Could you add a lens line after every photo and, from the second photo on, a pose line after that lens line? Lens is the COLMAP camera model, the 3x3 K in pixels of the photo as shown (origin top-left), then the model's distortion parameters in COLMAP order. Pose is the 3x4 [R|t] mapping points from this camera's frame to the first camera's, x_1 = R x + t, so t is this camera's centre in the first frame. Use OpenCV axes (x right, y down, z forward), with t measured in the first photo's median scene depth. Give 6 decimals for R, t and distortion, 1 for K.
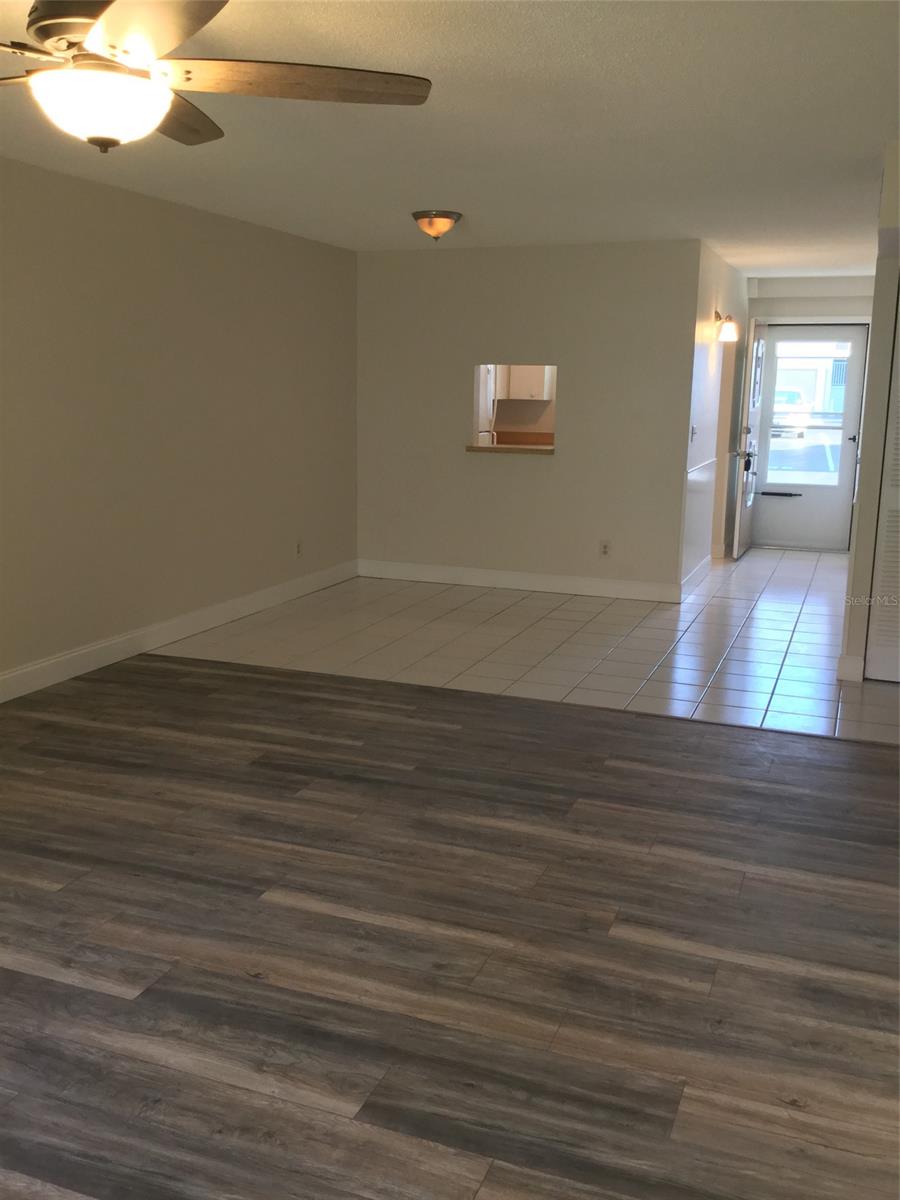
lens RADIAL K [[1102.5, 0, 450.1], [0, 1102.5, 576.6], [0, 0, 1]] dist [0.067504, -0.164364]
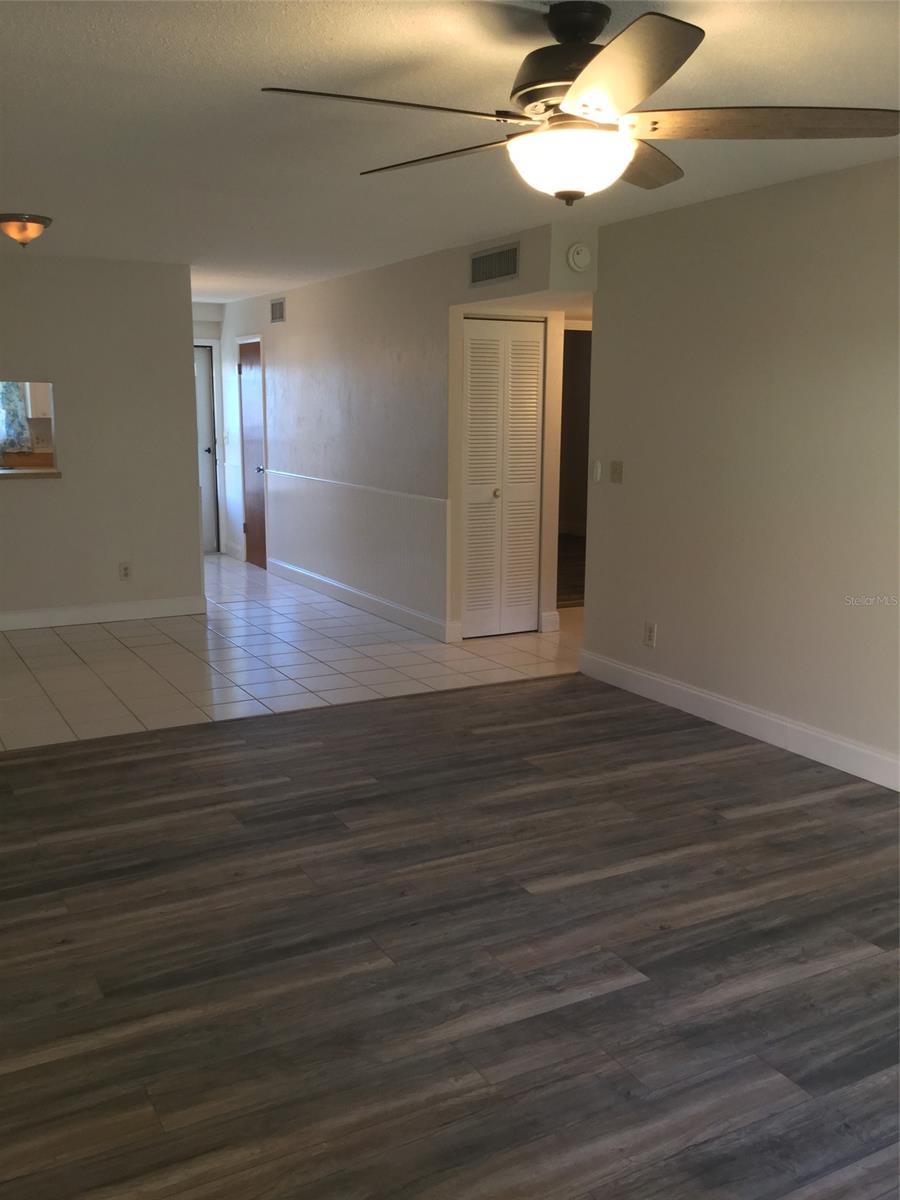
lens RADIAL K [[1129.7, 0, 450.0], [0, 1129.7, 600.0], [0, 0, 1]] dist [0.068487, -0.227247]
pose [[0.646890, -0.150791, 0.747527, -0.897528], [0.145166, 0.986680, 0.073410, -0.068045], [-0.748639, 0.061027, 0.660163, 0.303309]]
